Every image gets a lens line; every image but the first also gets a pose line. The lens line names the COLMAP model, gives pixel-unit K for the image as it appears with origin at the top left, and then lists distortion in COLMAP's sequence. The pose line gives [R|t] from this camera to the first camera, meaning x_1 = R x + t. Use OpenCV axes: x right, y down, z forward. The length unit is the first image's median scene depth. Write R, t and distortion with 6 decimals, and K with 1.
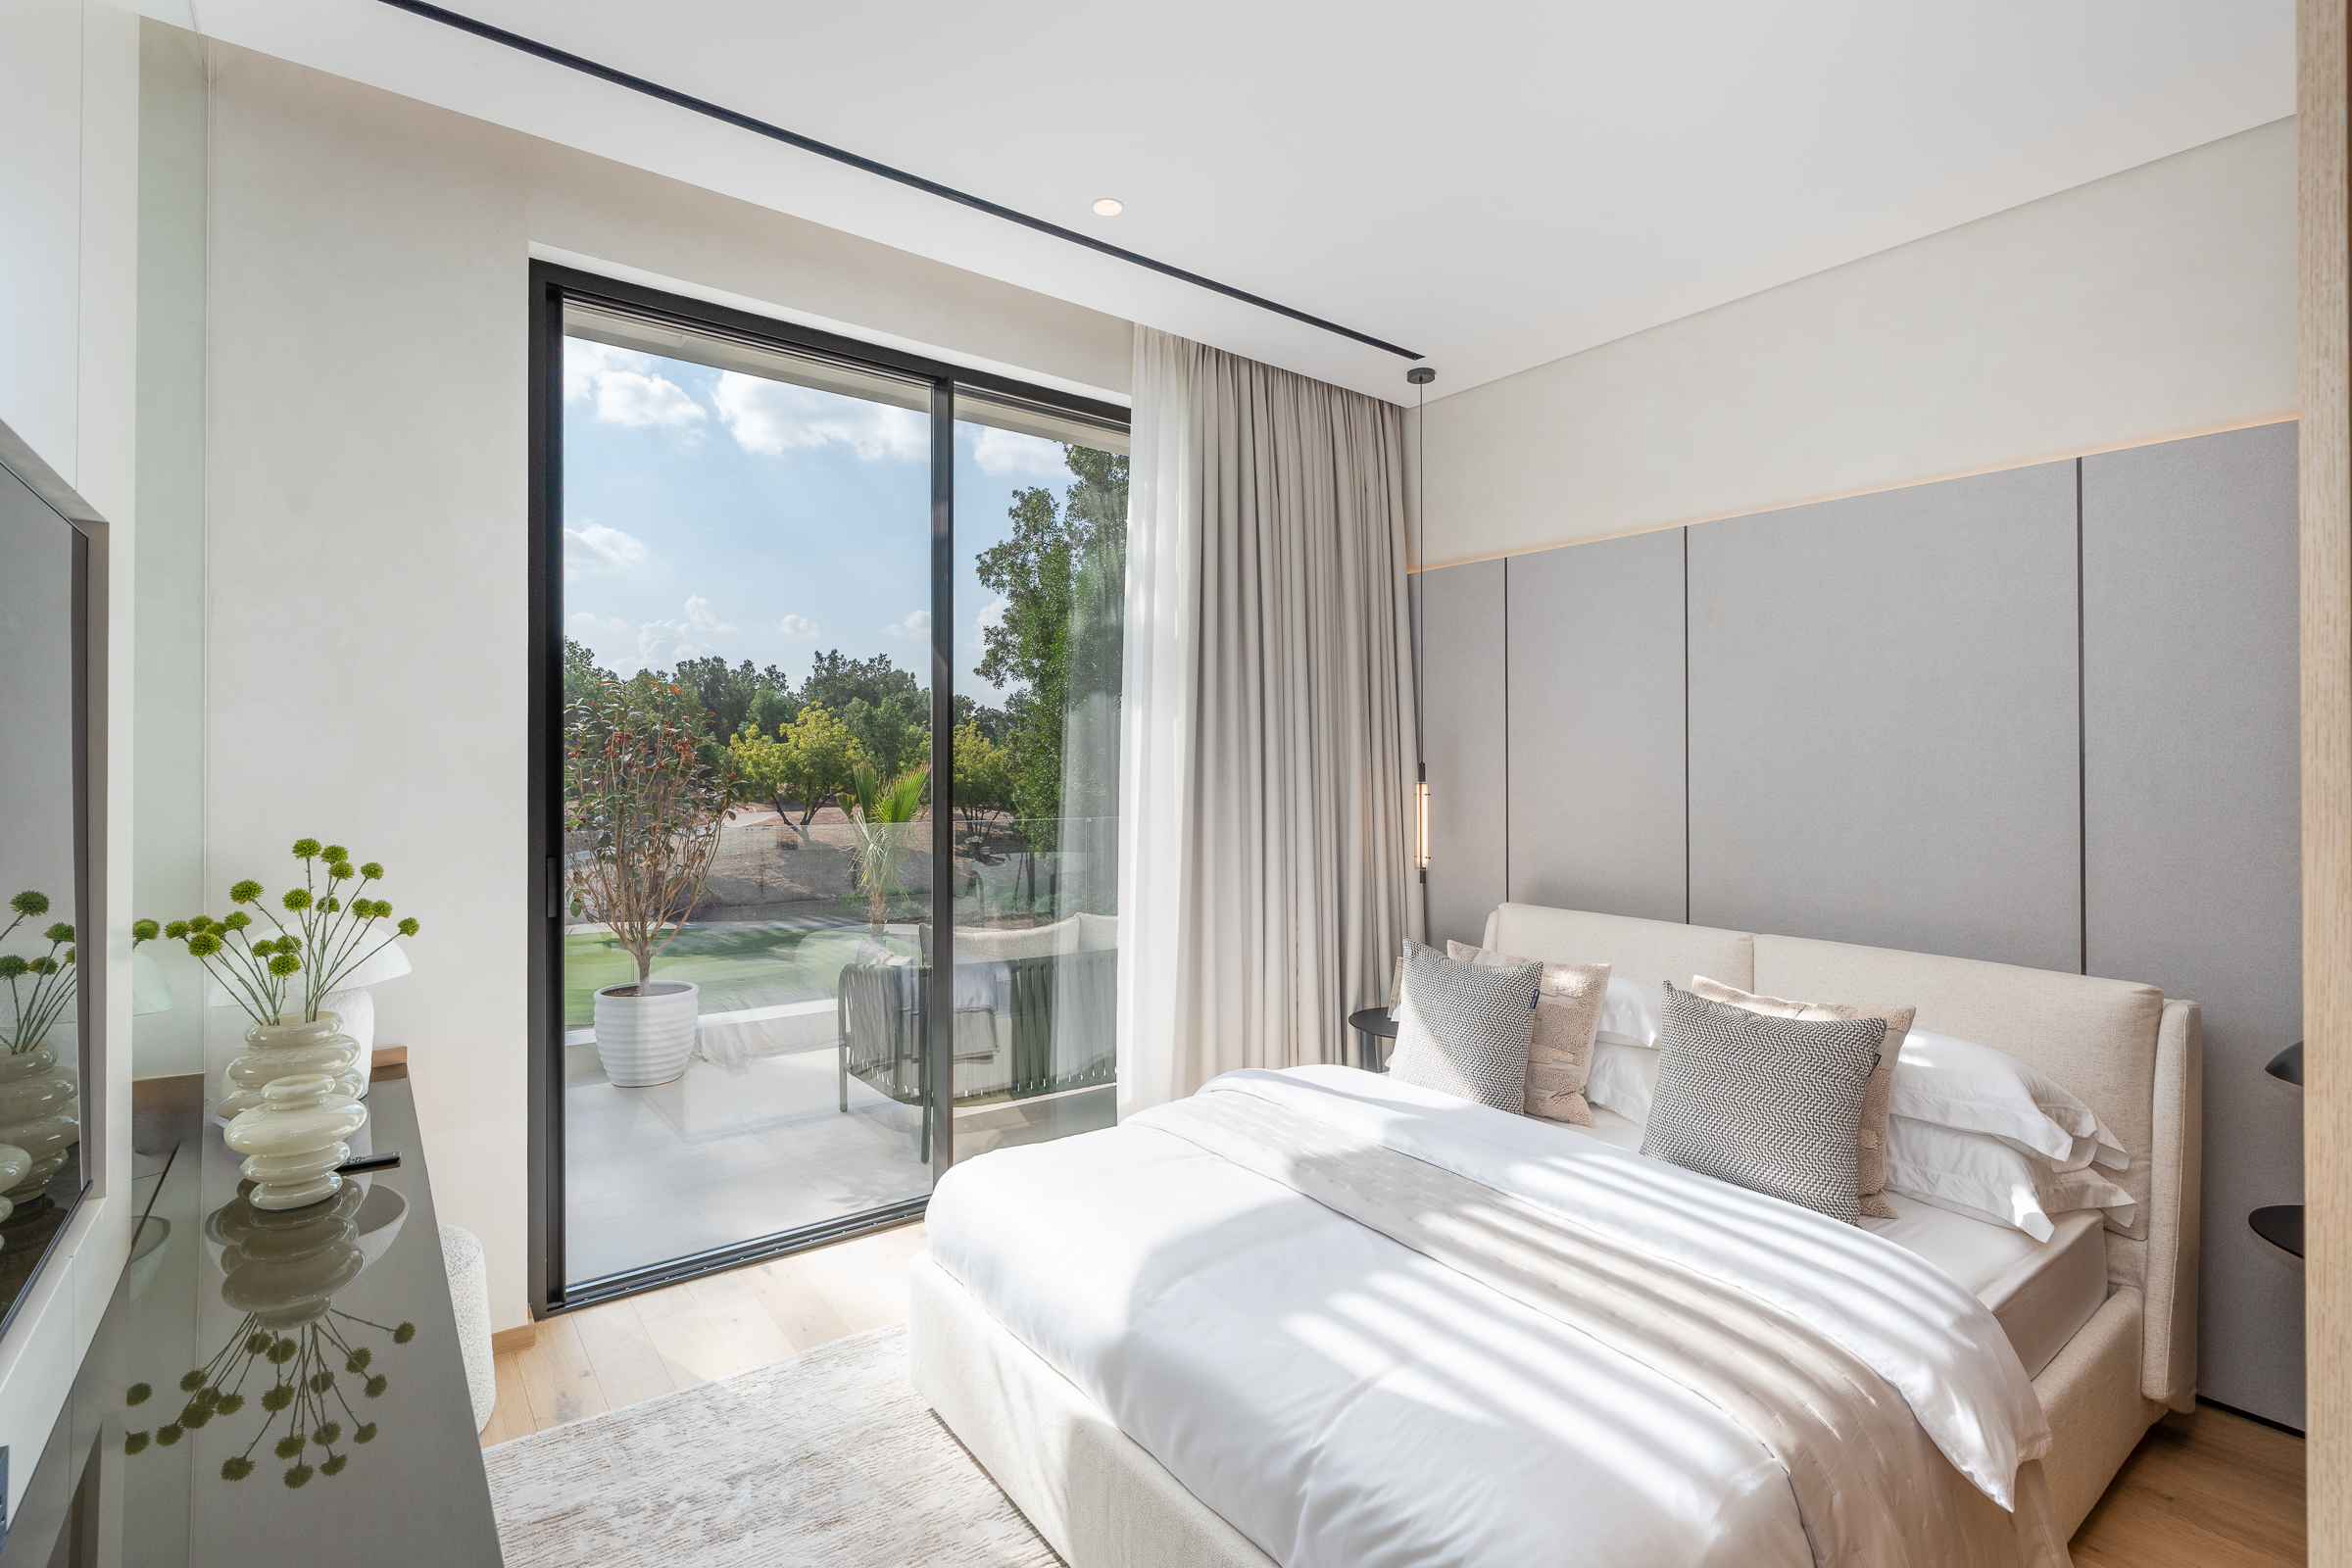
lens RADIAL K [[1077.3, 0, 1182.5], [0, 1077.3, 797.4], [0, 0, 1]] dist [-0.001215, 0.000342]
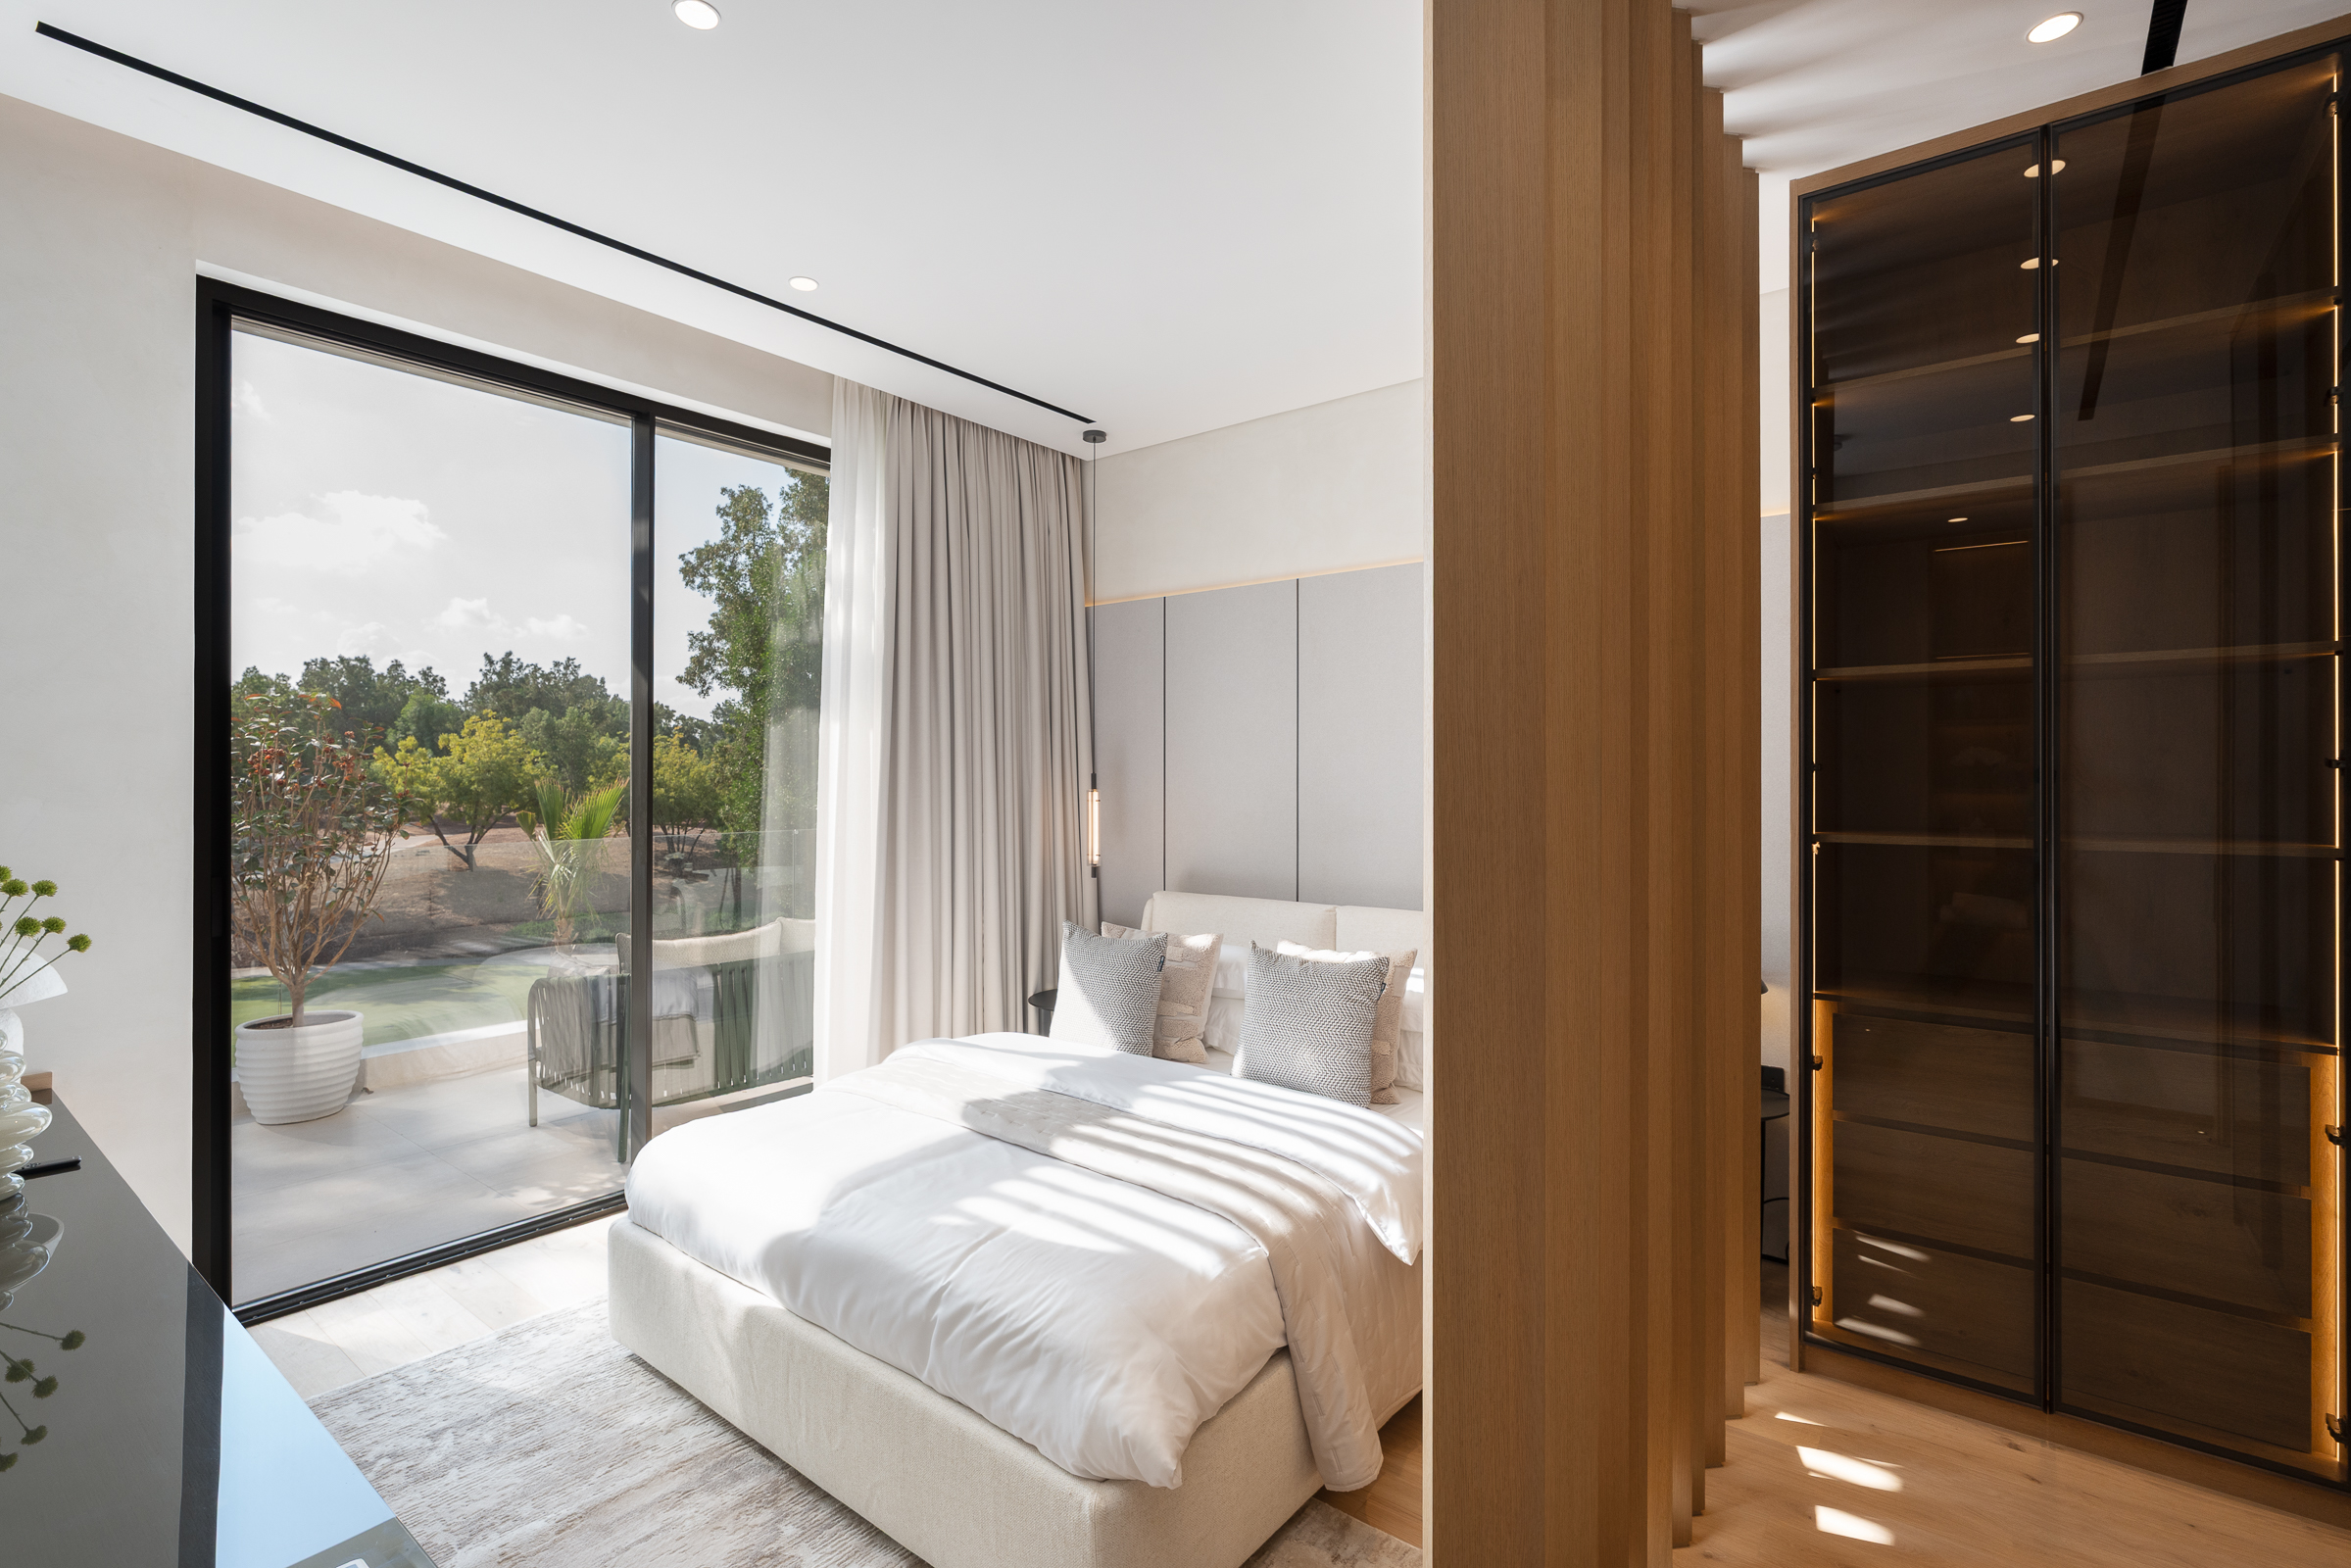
lens RADIAL K [[1097.9, 0, 1165.2], [0, 1097.9, 754.5], [0, 0, 1]] dist [0.002162, -0.000288]
pose [[0.974086, -0.005832, 0.226105, 0.028211], [0.016960, 0.998736, -0.047305, 0.004330], [-0.225543, 0.049914, 0.972954, -0.141583]]
